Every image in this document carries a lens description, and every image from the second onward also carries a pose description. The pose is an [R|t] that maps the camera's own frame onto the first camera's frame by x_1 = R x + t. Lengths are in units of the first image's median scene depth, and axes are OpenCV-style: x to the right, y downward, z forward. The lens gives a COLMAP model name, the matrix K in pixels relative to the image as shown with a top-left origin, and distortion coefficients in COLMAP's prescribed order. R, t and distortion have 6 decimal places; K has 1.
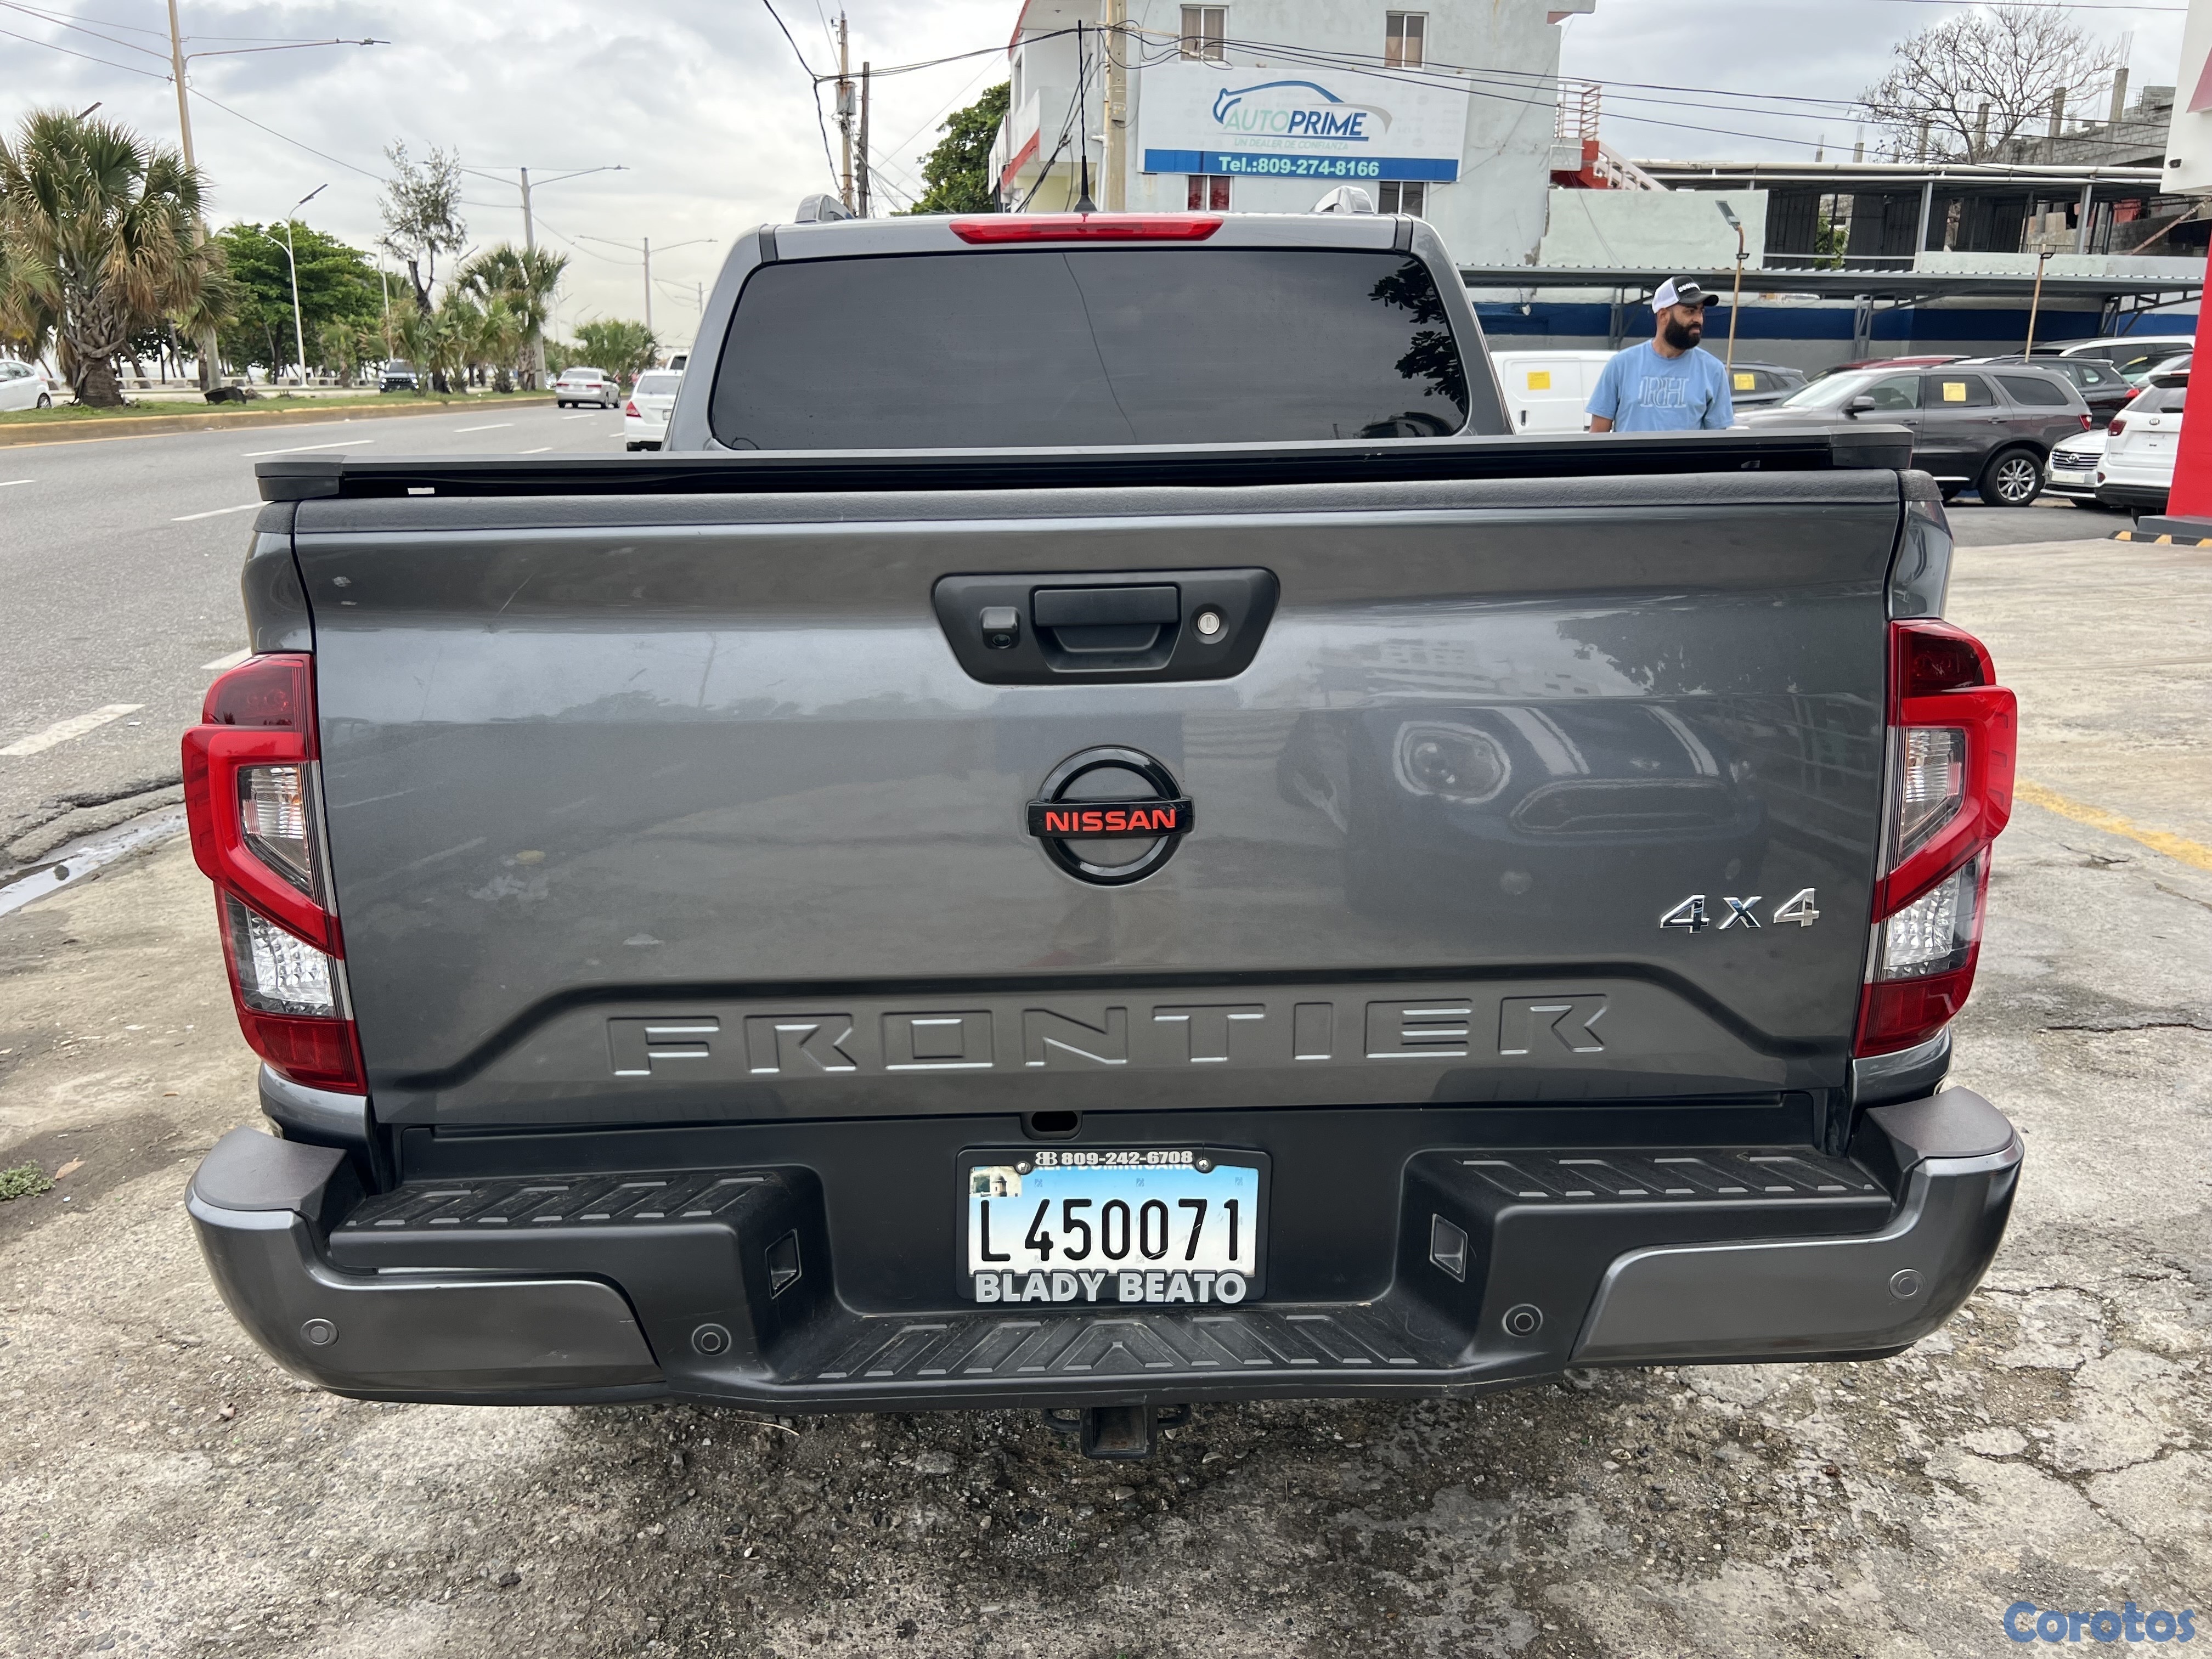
lens RADIAL K [[1670.6, 0, 1105.4], [0, 1670.6, 827.7], [0, 0, 1]] dist [0.037251, 0.010852]
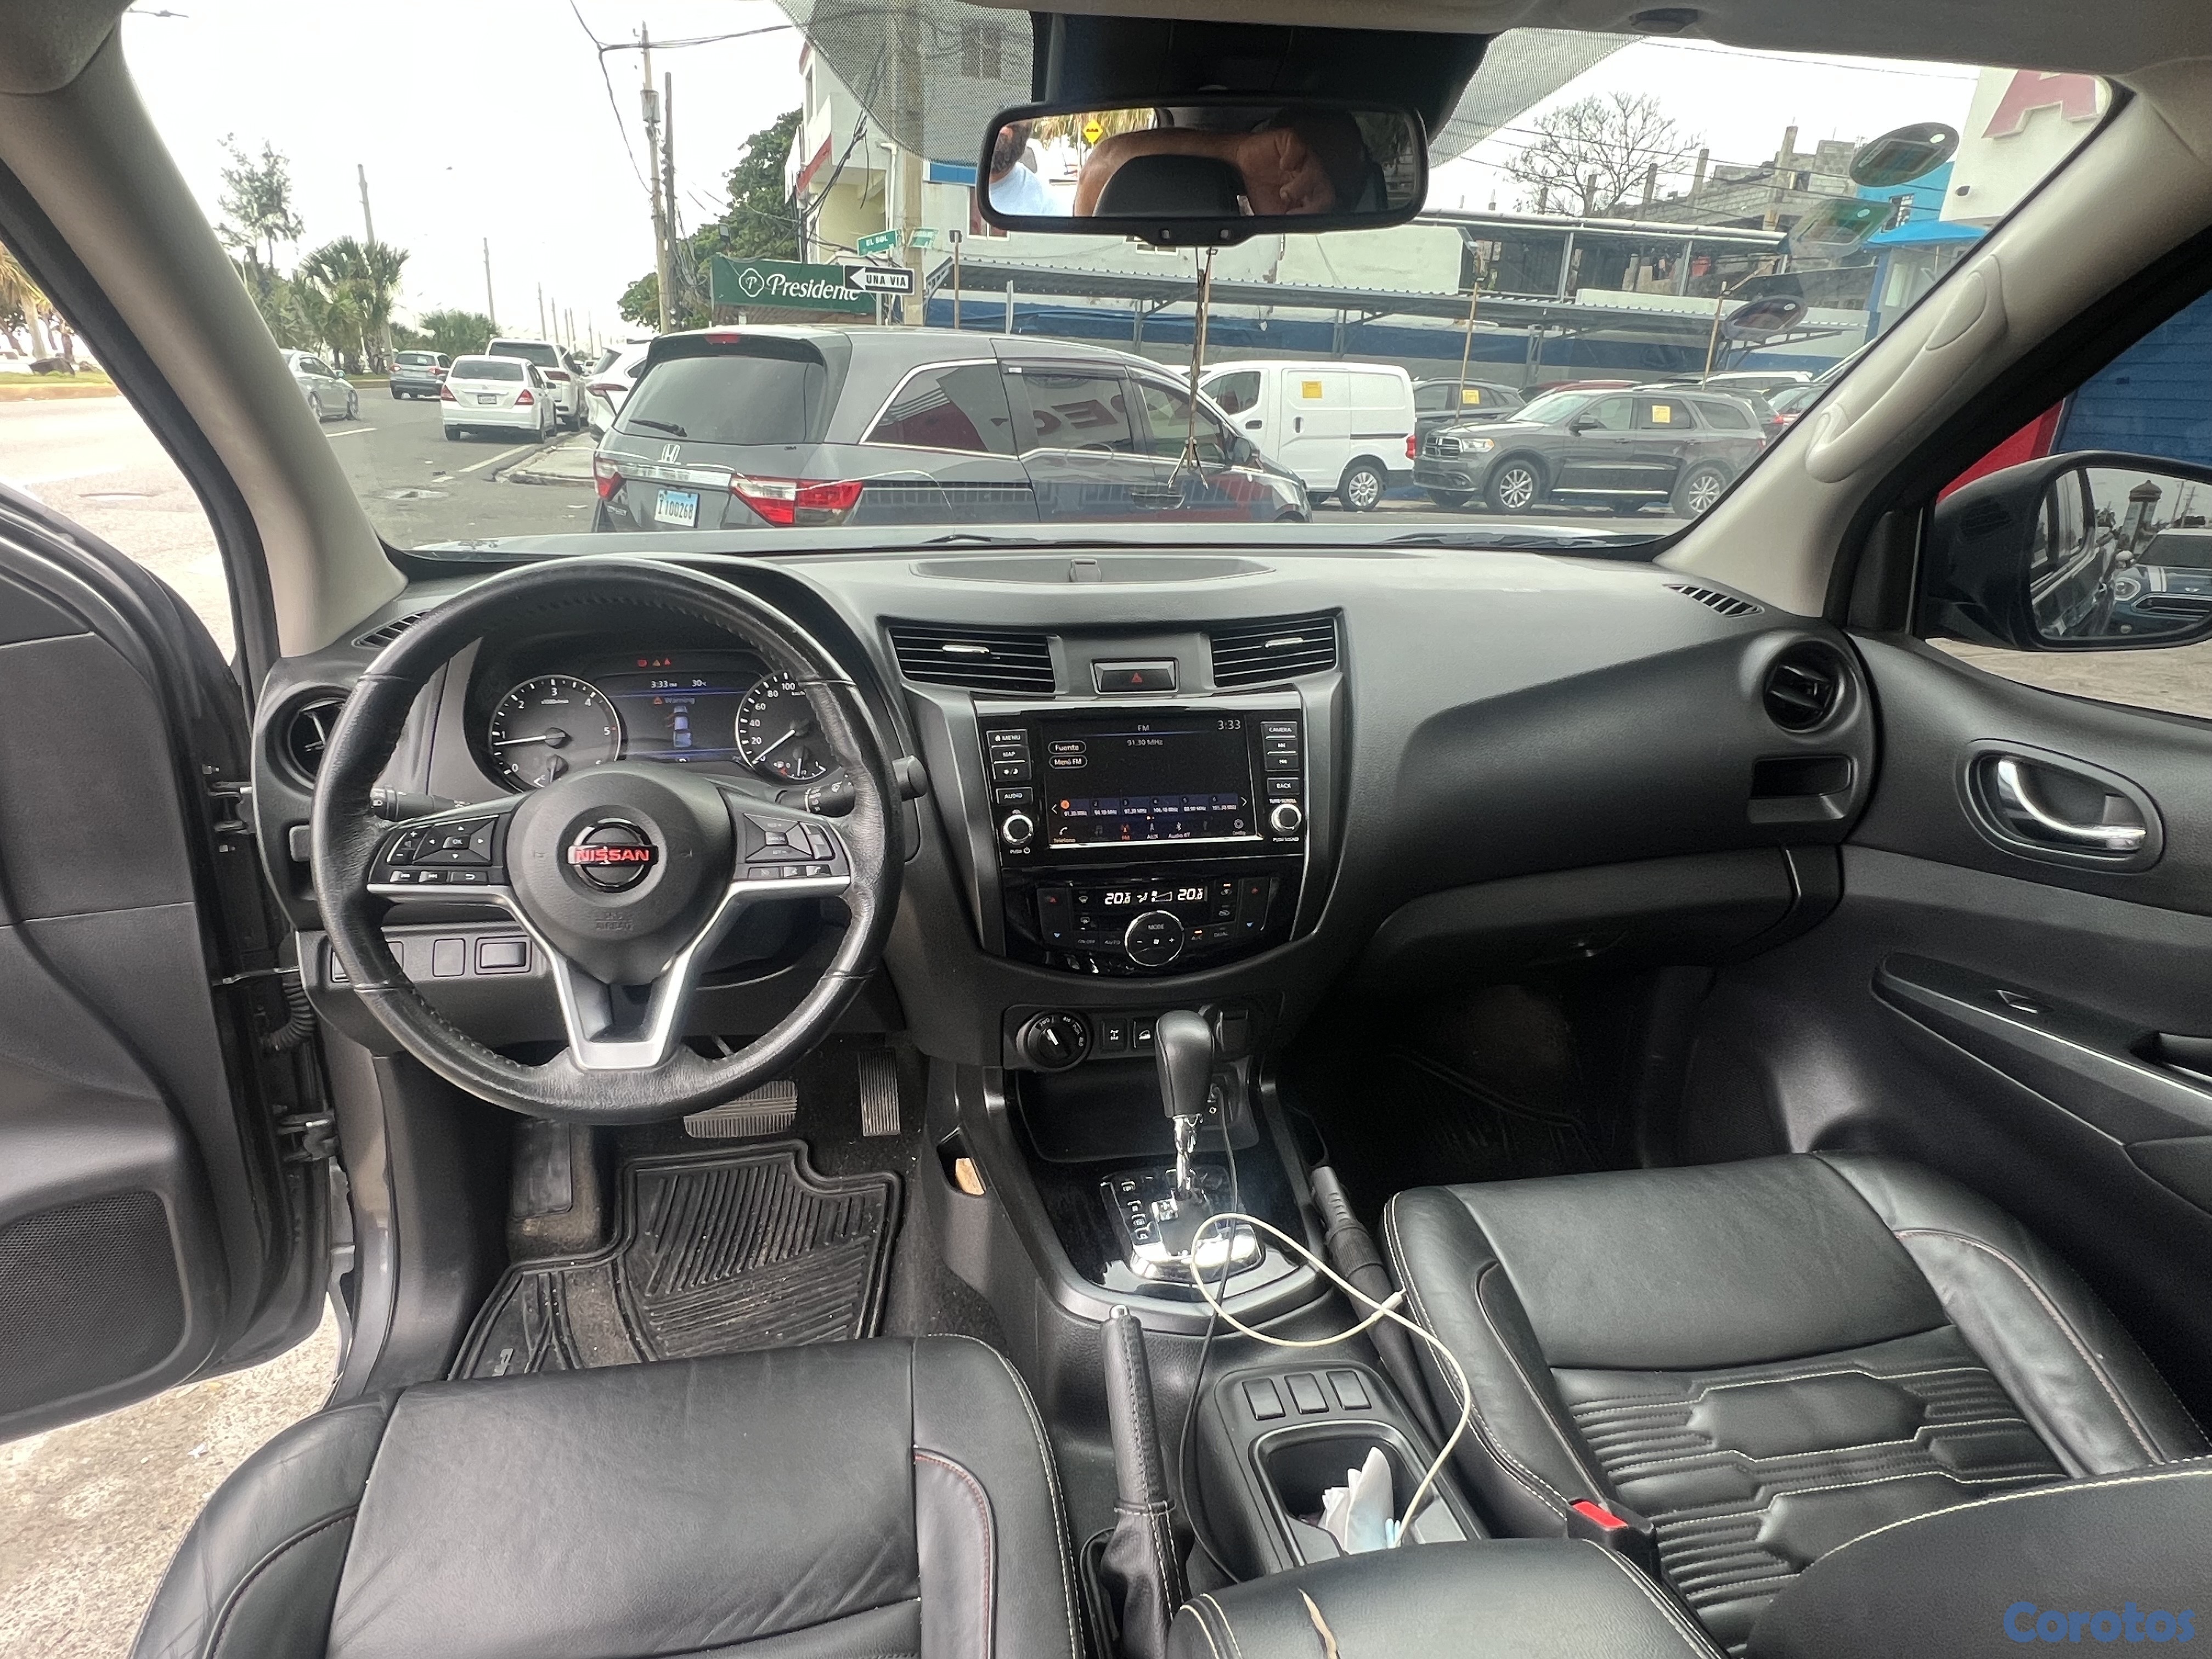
lens RADIAL K [[1223.2, 0, 1051.2], [0, 1223.2, 869.1], [0, 0, 1]] dist [0.004377, 0.006069]
pose [[0.991446, -0.020667, 0.128868, -0.007423], [0.005417, 0.993048, 0.117584, -0.027298], [-0.130402, -0.115880, 0.984666, 0.107584]]
